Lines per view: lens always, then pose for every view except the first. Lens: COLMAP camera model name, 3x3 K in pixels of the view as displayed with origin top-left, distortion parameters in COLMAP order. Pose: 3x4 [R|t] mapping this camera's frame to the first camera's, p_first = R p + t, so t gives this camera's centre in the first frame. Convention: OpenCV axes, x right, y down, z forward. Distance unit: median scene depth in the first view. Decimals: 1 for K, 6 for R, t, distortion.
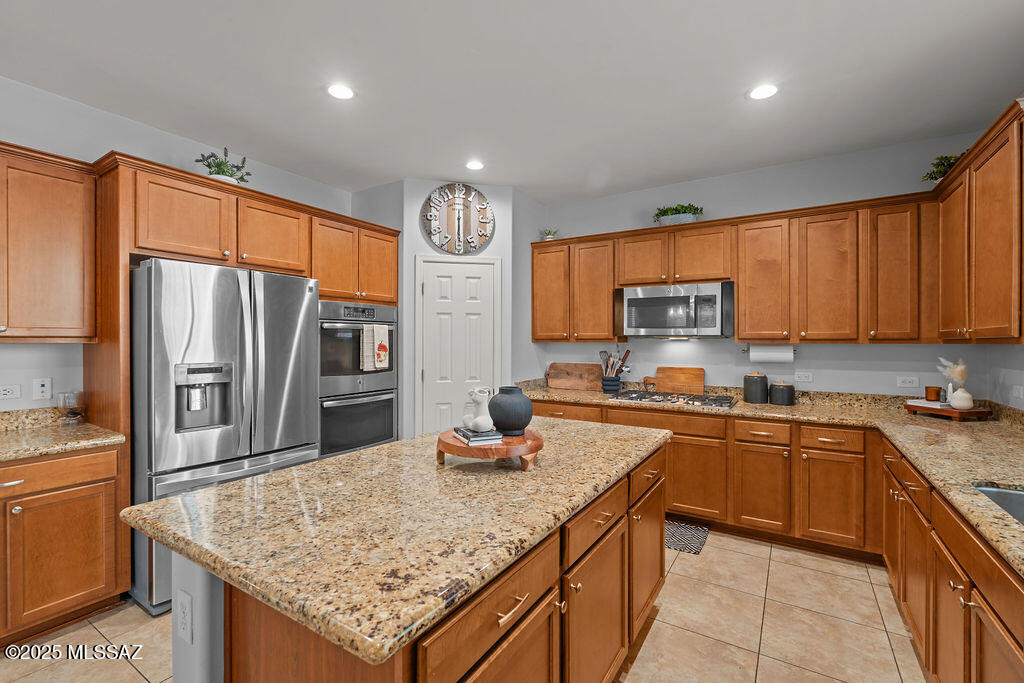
lens RADIAL K [[448.5, 0, 512.0], [0, 448.5, 341.5], [0, 0, 1]] dist [-0.003382, -0.000613]
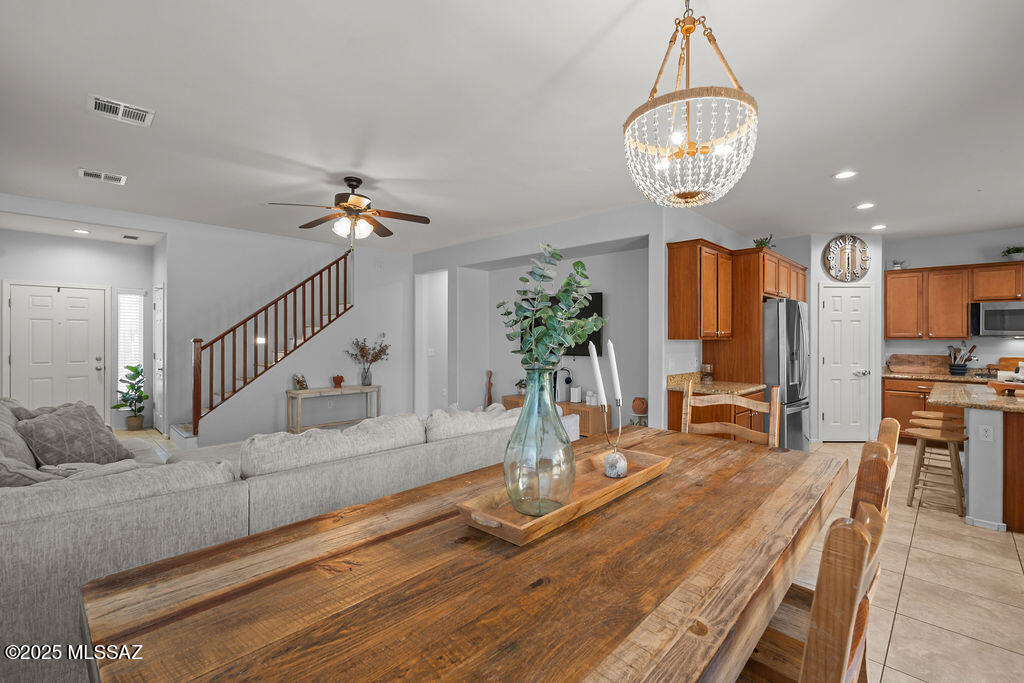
lens RADIAL K [[451.0, 0, 516.8], [0, 451.0, 337.3], [0, 0, 1]] dist [-0.001681, -0.000203]
pose [[0.978734, 0.001719, -0.205126, -0.947218], [-0.002317, 0.999994, -0.002678, 0.000856], [0.205120, 0.003097, 0.978732, -0.761059]]
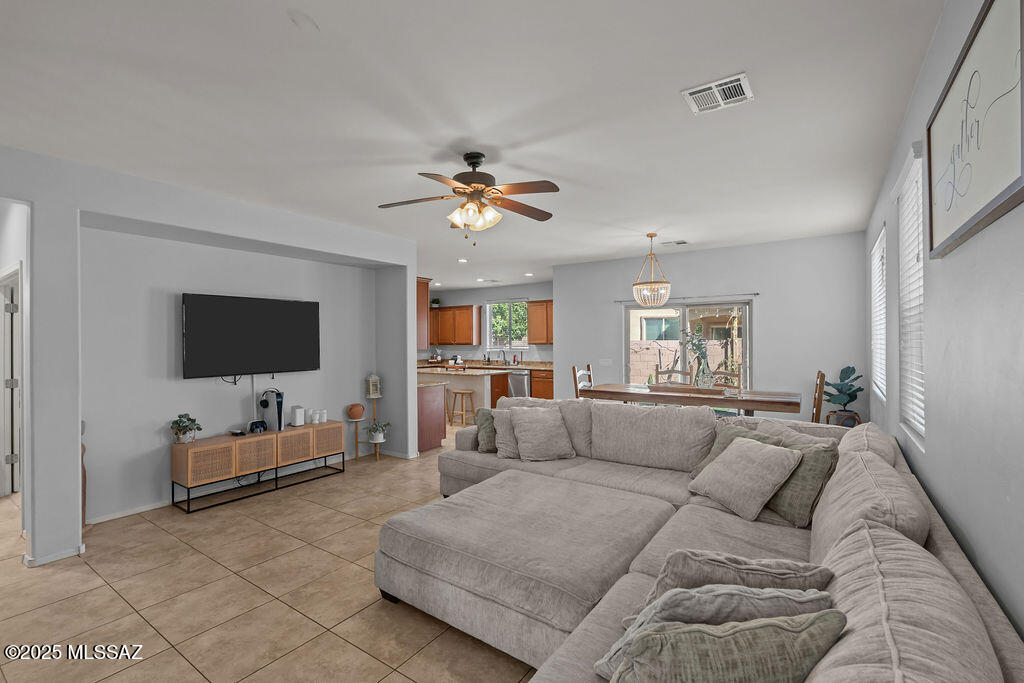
lens RADIAL K [[457.9, 0, 513.4], [0, 457.9, 338.0], [0, 0, 1]] dist [-0.002952, -0.000212]
pose [[0.042448, 0.002978, 0.999094, -2.381134], [0.008982, 0.999954, -0.003362, -0.030044], [-0.999058, 0.009117, 0.042419, 0.088283]]
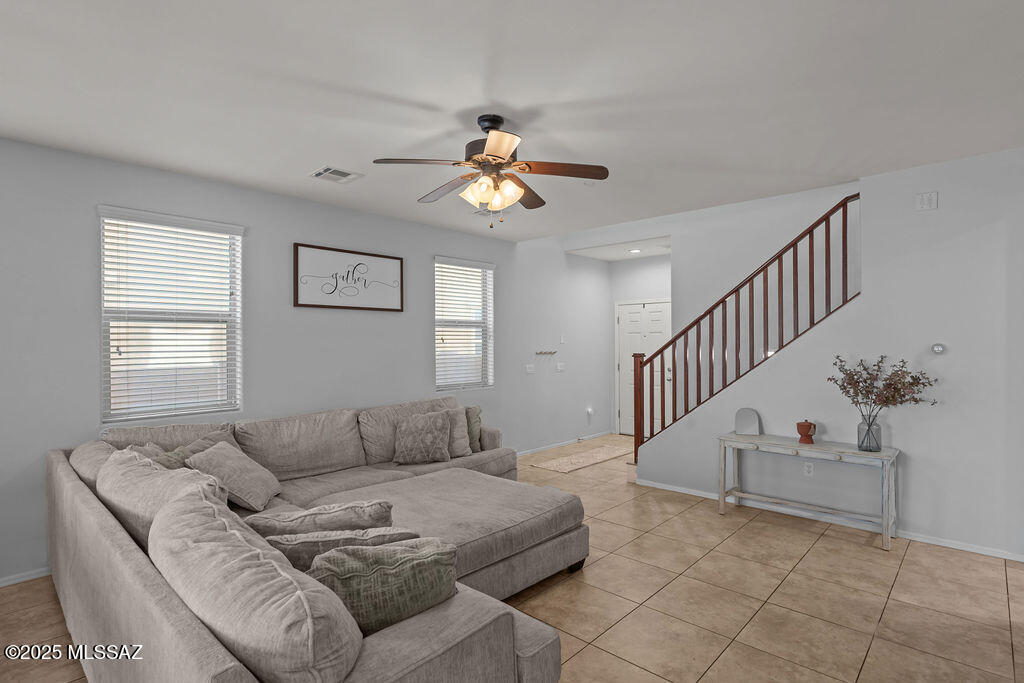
lens RADIAL K [[517.9, 0, 512.0], [0, 517.9, 341.5], [0, 0, 1]] dist [-0.002570, 0.000079]
pose [[-0.181994, -0.000164, -0.983300, -0.764530], [0.002954, 0.999995, -0.000714, -0.028484], [0.983295, -0.003035, -0.181992, 0.369376]]
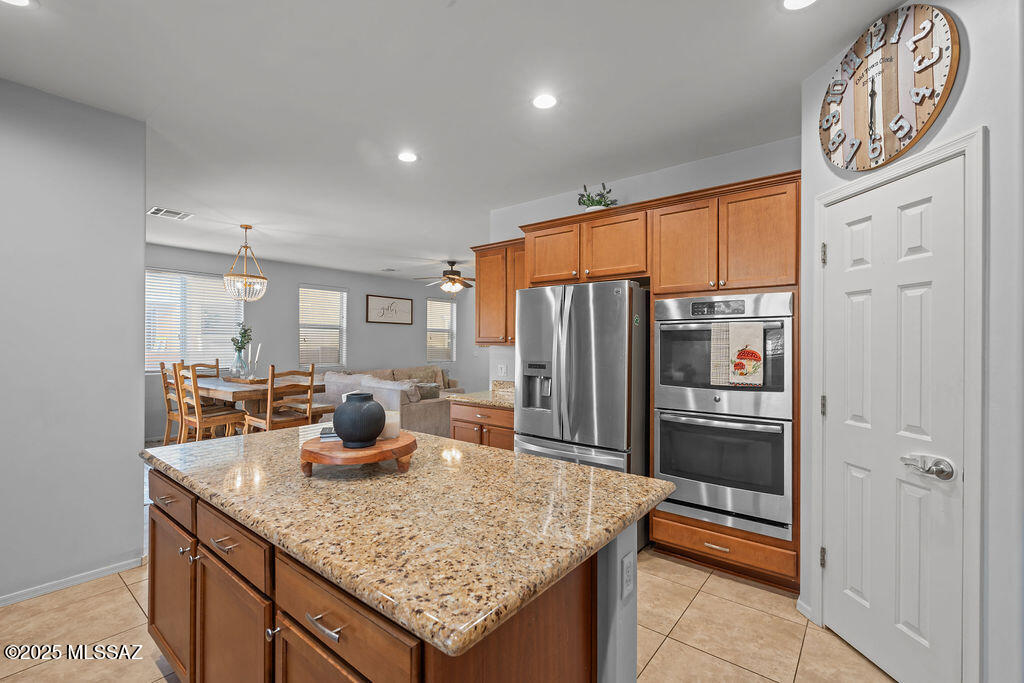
lens RADIAL K [[448.5, 0, 512.0], [0, 448.5, 341.5], [0, 0, 1]] dist [-0.003382, -0.000613]
pose [[-0.114700, -0.007125, -0.993375, 0.426459], [-0.006037, 0.999961, -0.006476, -0.000333], [0.993382, 0.005254, -0.114738, 0.695861]]
